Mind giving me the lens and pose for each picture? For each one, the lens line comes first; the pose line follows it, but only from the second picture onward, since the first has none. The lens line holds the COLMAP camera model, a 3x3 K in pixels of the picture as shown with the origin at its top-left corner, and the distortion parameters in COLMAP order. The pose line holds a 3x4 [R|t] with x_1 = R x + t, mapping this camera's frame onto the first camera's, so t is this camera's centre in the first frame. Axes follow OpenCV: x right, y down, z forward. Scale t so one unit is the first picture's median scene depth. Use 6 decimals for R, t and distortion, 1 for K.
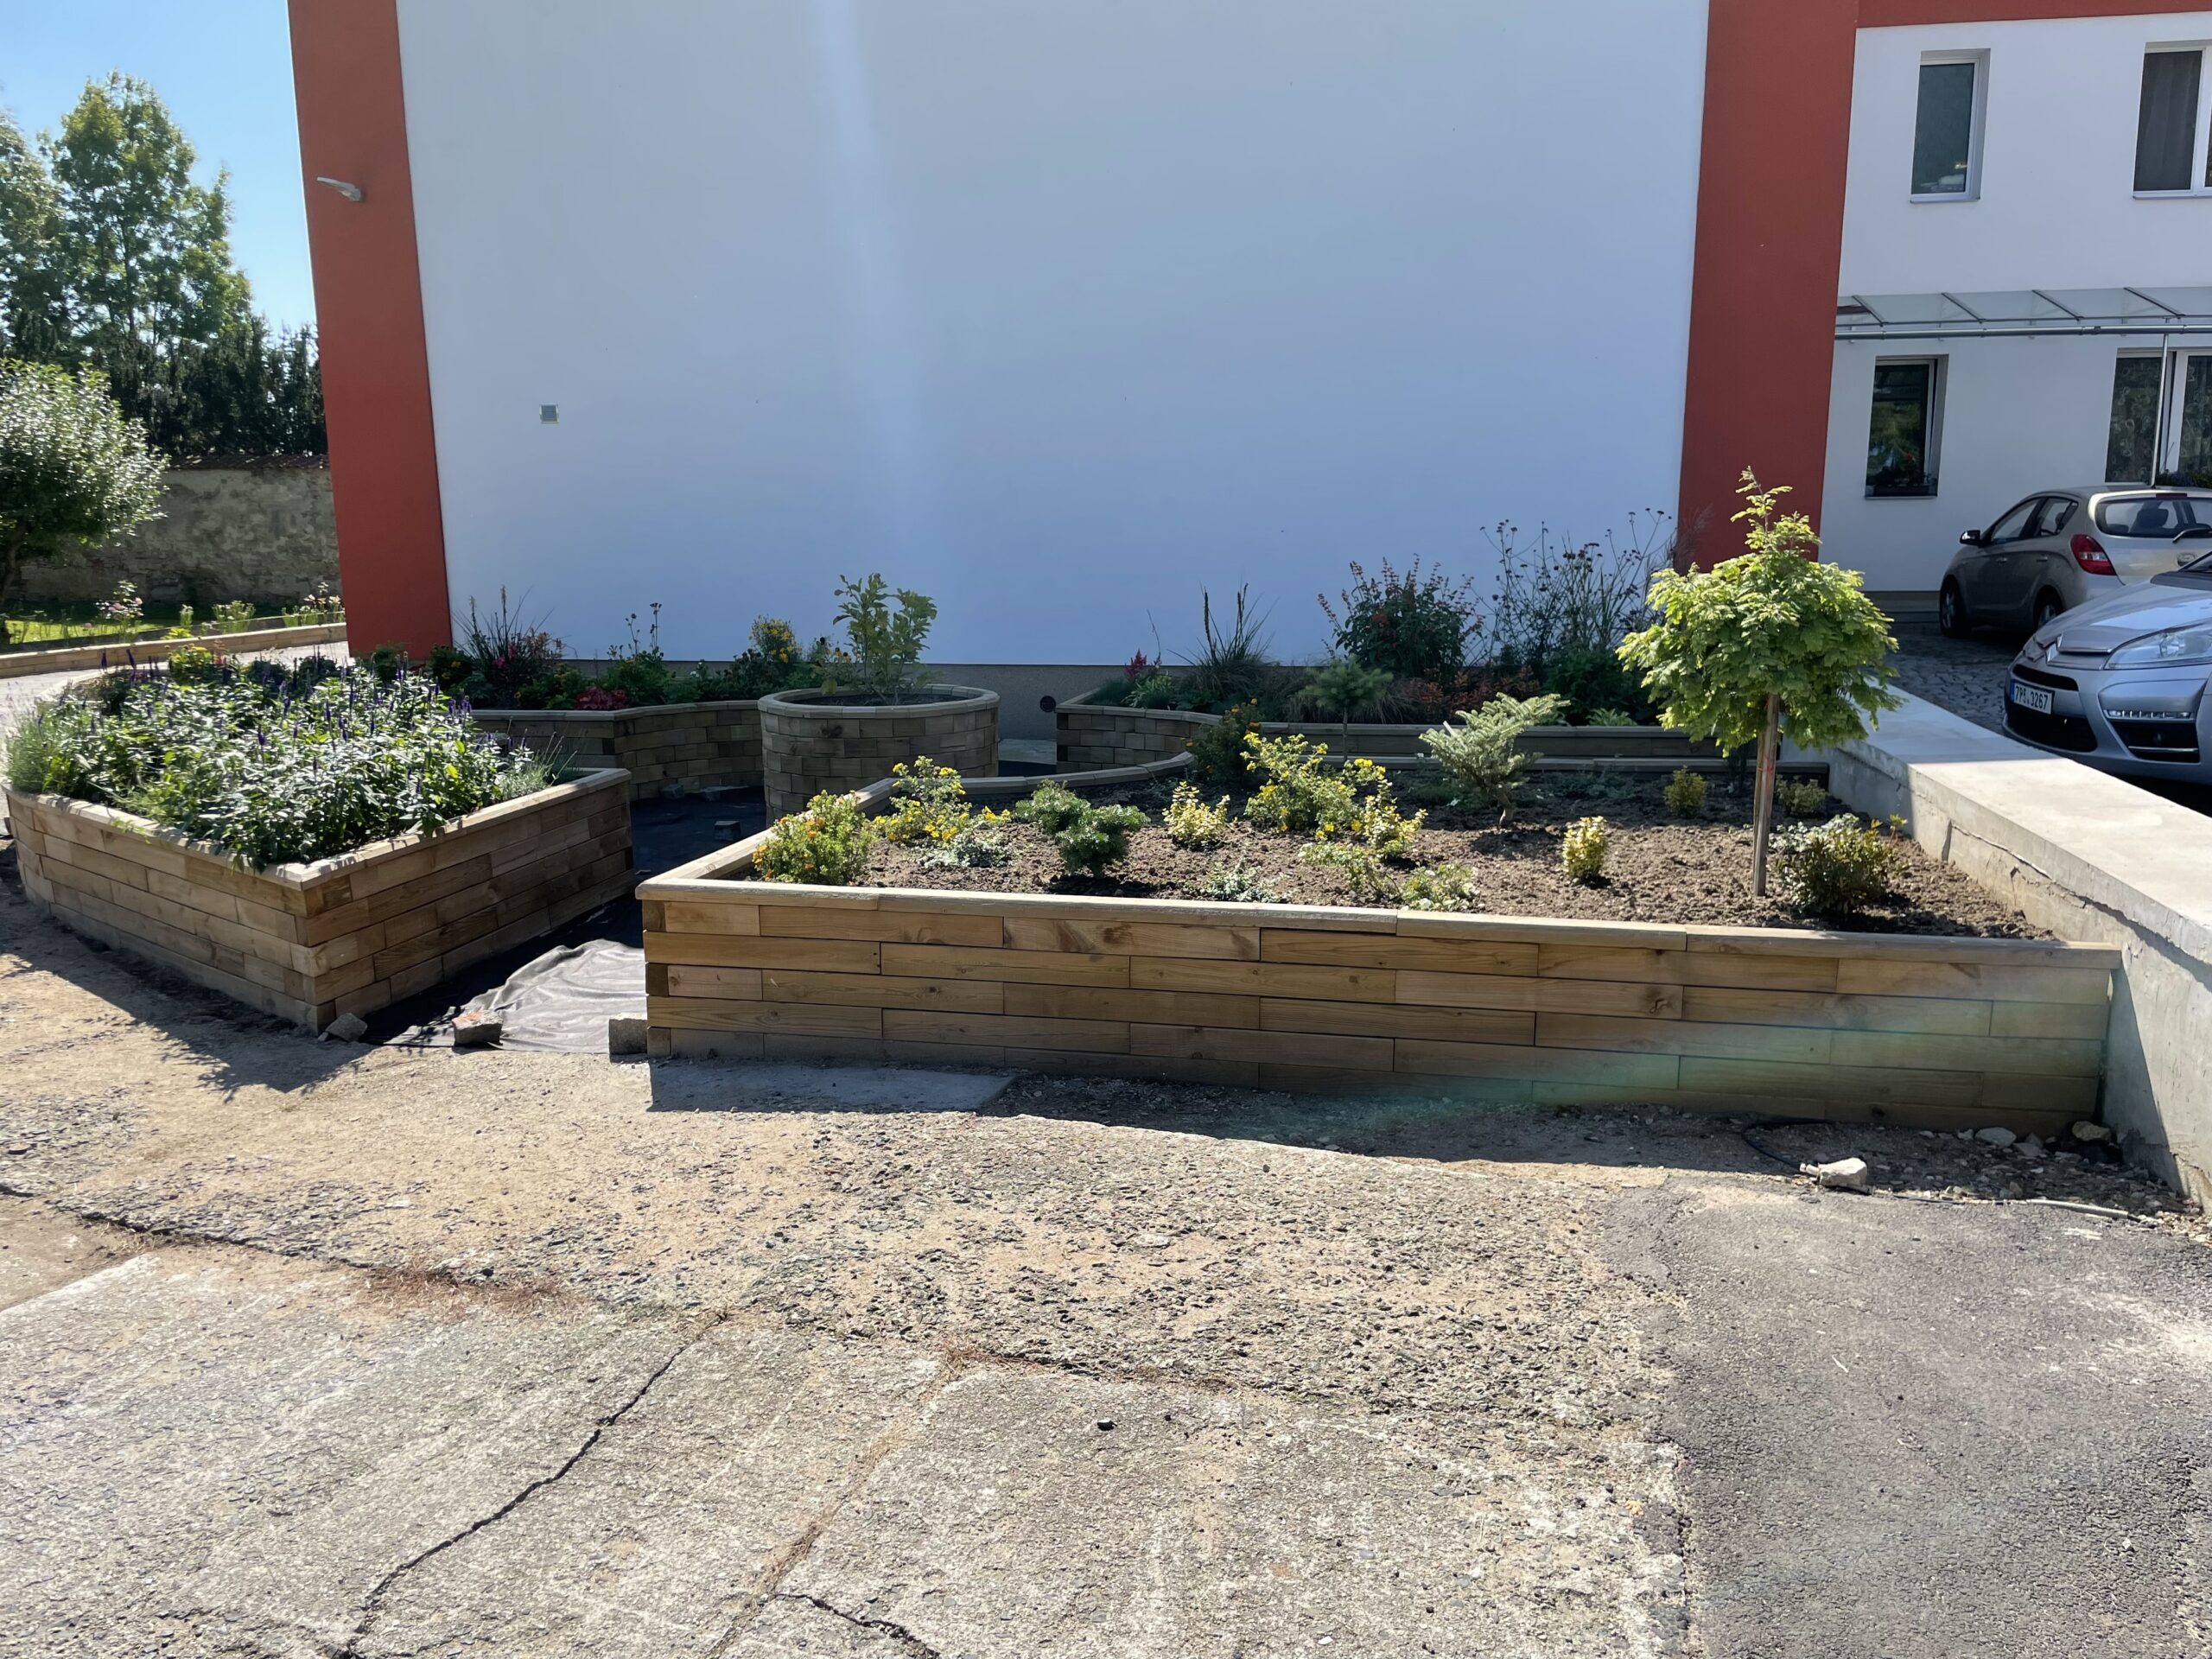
lens RADIAL K [[1674.4, 0, 1104.7], [0, 1674.4, 828.8], [0, 0, 1]] dist [0.047856, 0.001159]
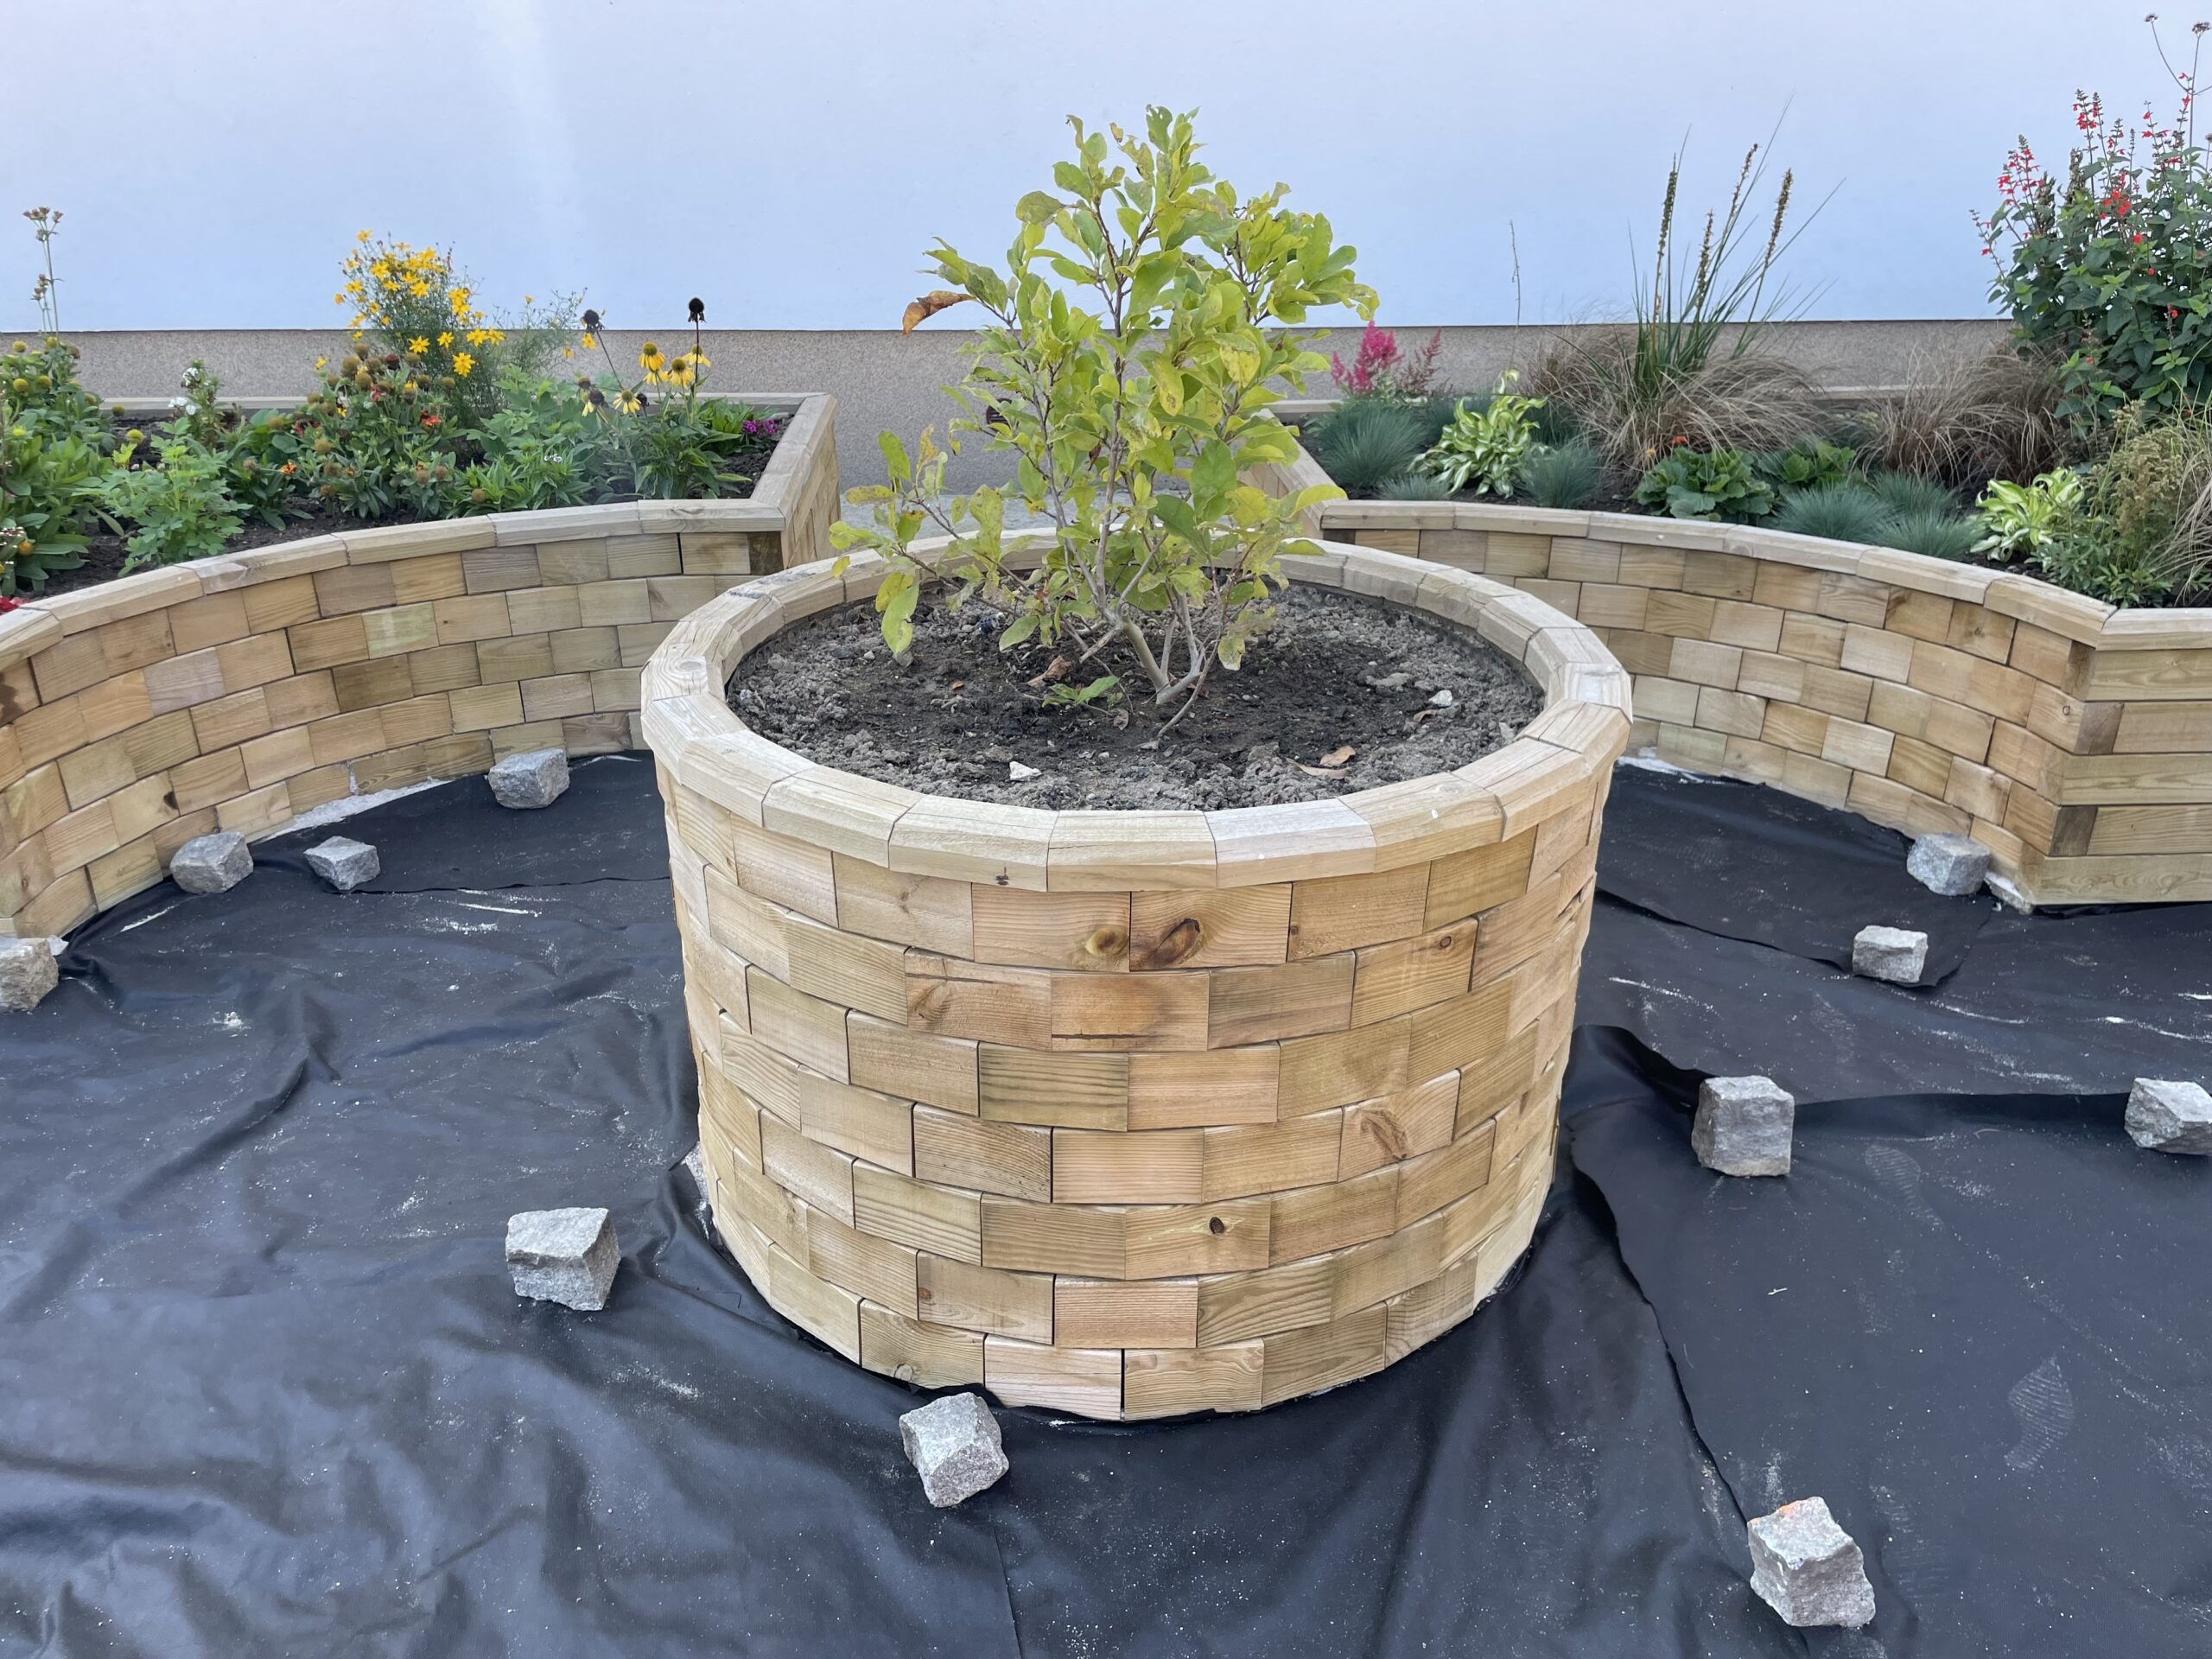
lens RADIAL K [[1674.4, 0, 1108.1], [0, 1674.4, 827.1], [0, 0, 1]] dist [0.047856, 0.001159]
pose [[0.961130, -0.101975, 0.256573, -0.180598], [0.037872, 0.969202, 0.243339, -0.100317], [-0.273485, -0.224163, 0.935391, 0.674691]]
